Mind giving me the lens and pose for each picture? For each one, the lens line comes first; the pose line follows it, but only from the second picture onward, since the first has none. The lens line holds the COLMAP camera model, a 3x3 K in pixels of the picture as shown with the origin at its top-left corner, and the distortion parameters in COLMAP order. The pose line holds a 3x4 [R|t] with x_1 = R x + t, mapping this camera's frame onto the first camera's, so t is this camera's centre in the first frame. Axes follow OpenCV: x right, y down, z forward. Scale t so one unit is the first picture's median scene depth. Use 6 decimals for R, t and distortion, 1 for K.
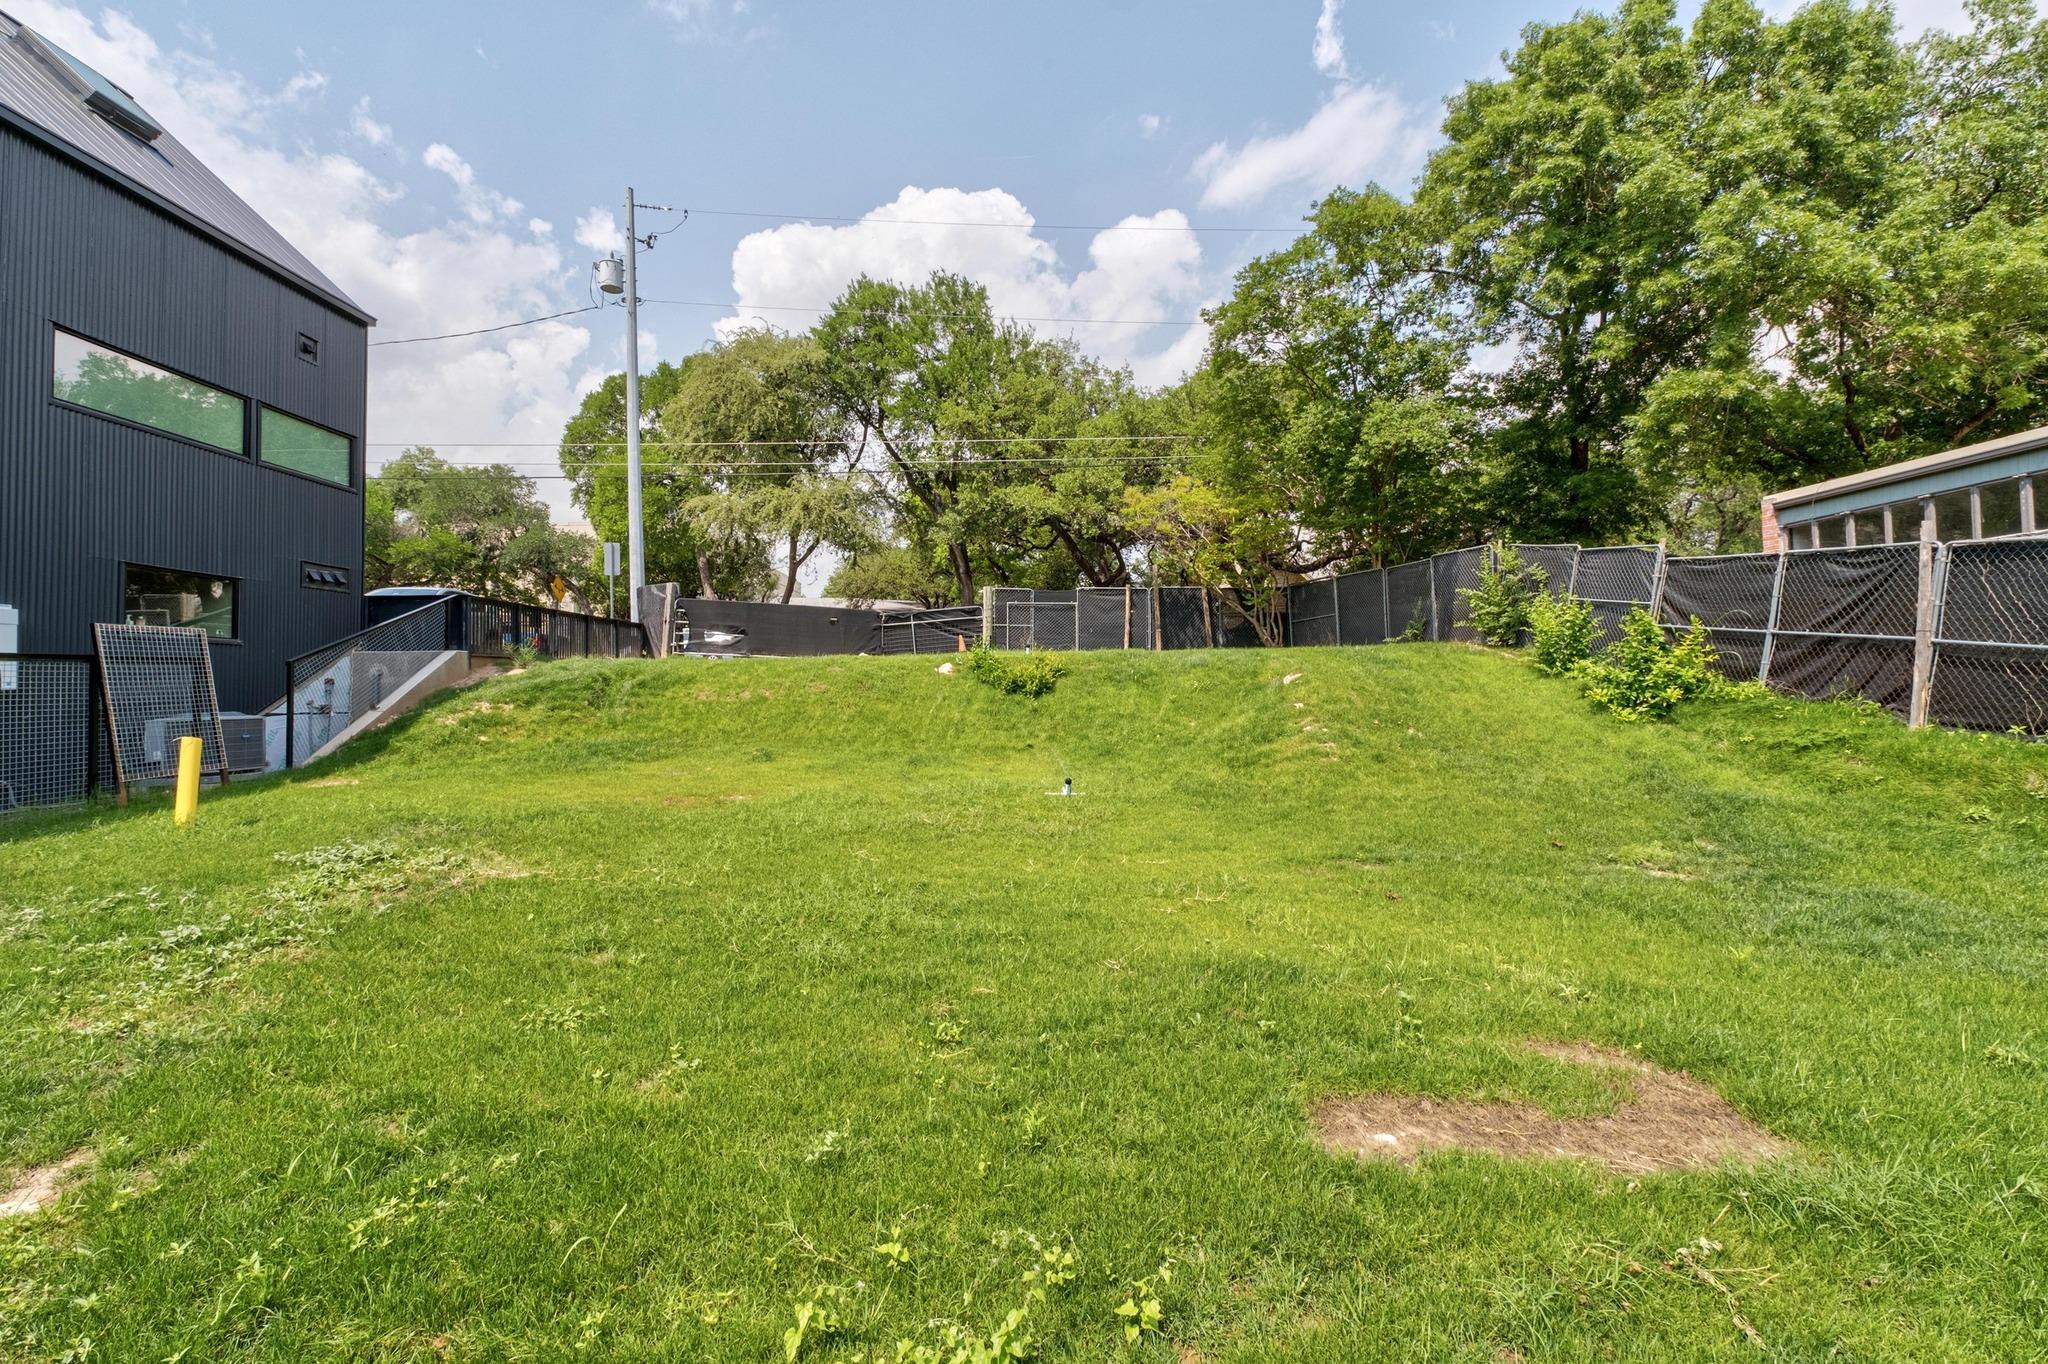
lens RADIAL K [[883.4, 0, 1026.2], [0, 883.4, 639.7], [0, 0, 1]] dist [-0.006791, 0.002221]
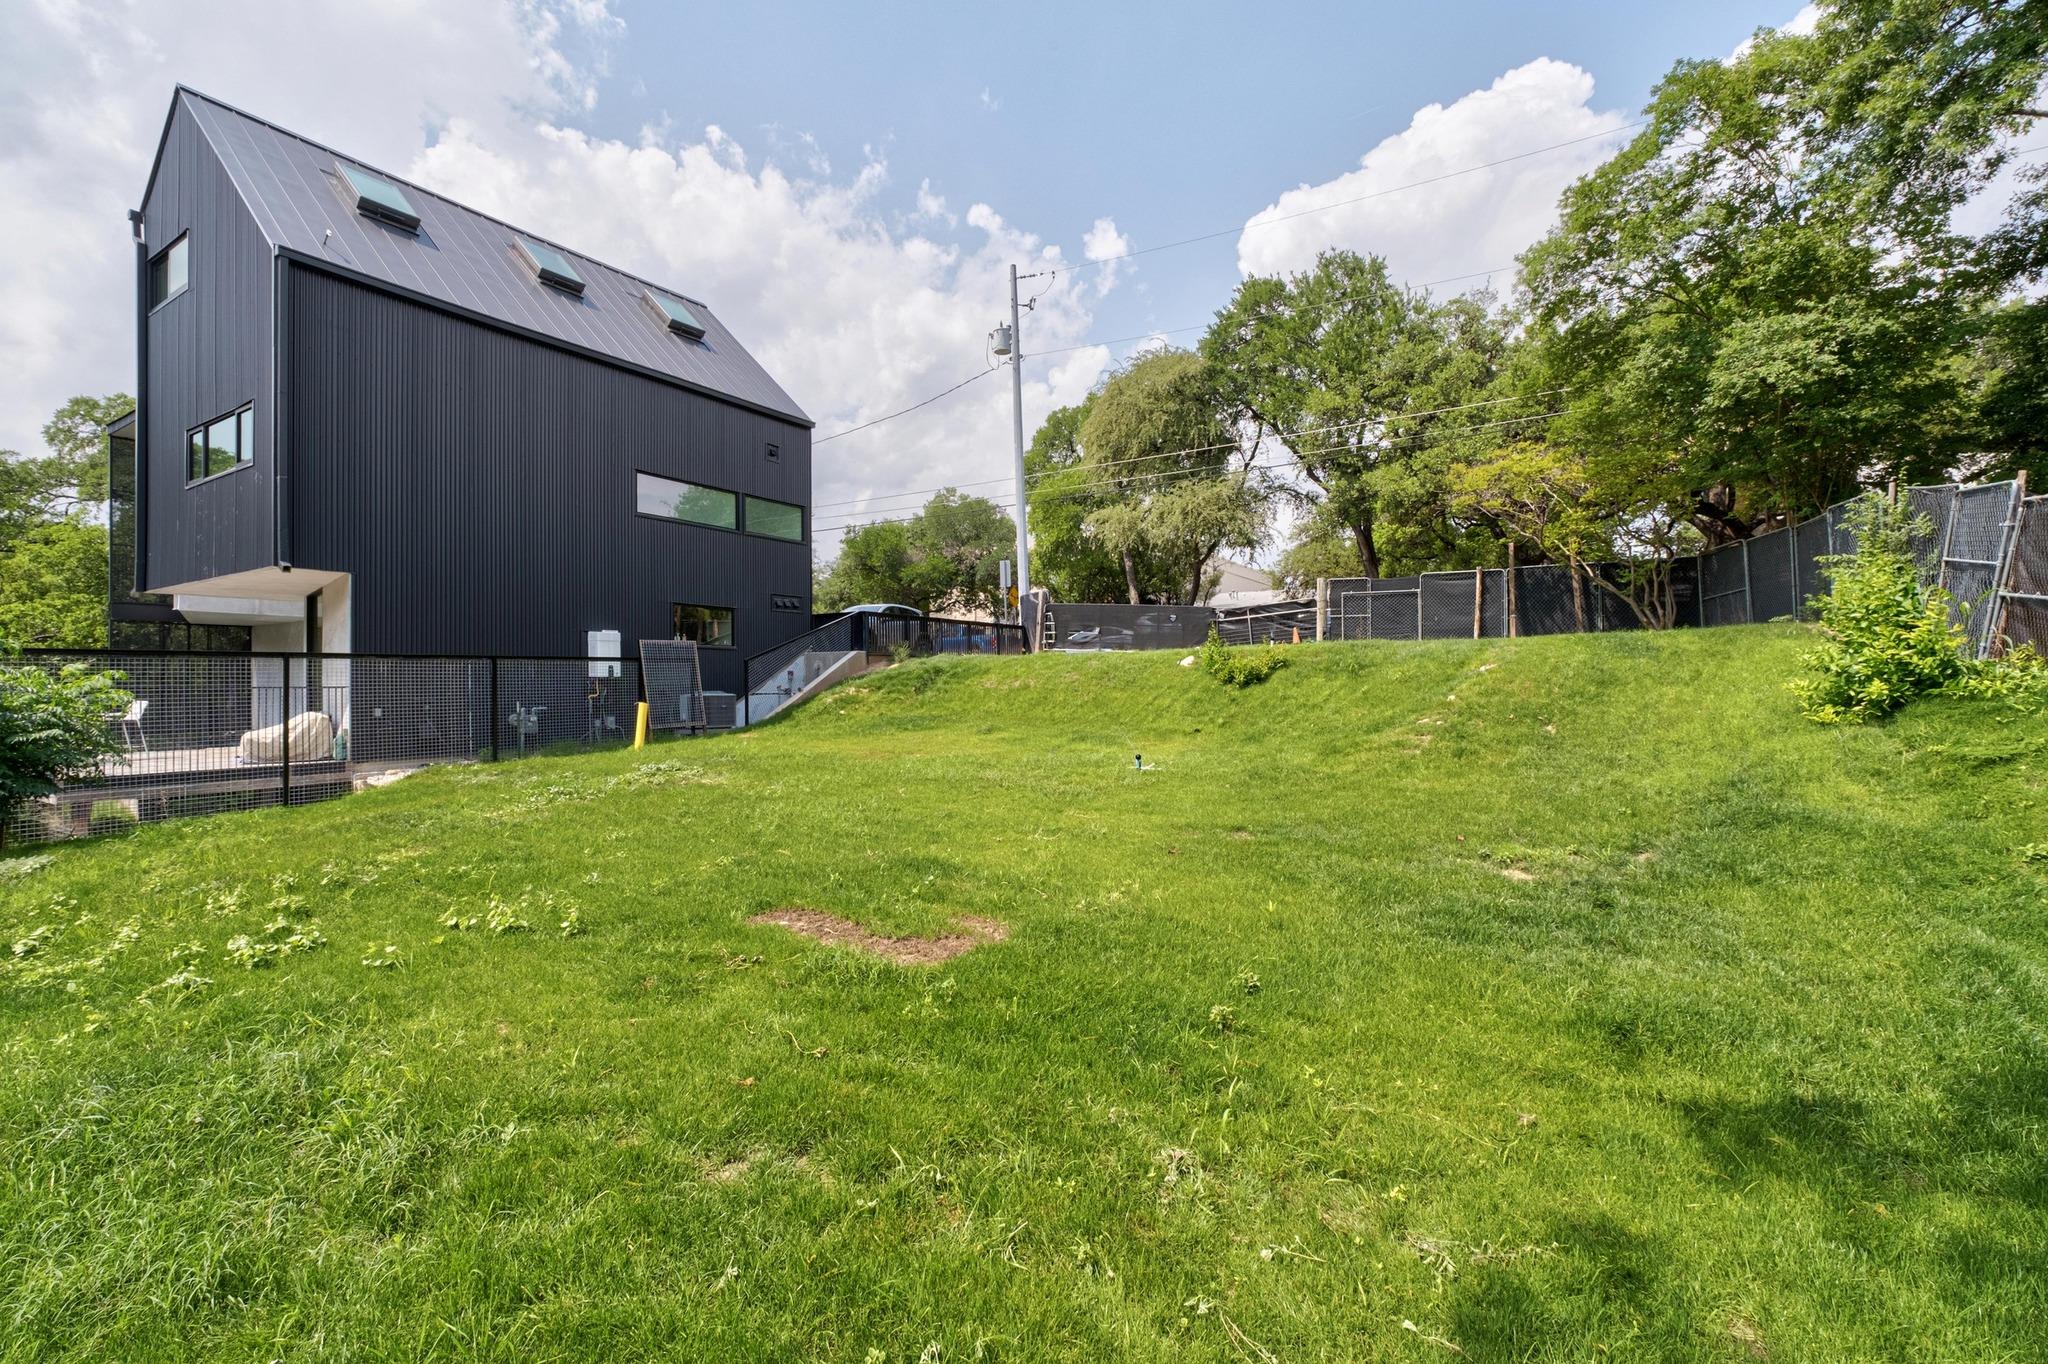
lens RADIAL K [[883.4, 0, 1027.6], [0, 883.4, 680.9], [0, 0, 1]] dist [-0.006791, 0.002221]
pose [[0.833124, 0.005938, -0.553055, 0.243808], [0.025800, 0.998437, 0.049585, -0.001928], [0.552484, -0.055579, 0.831668, -0.025153]]
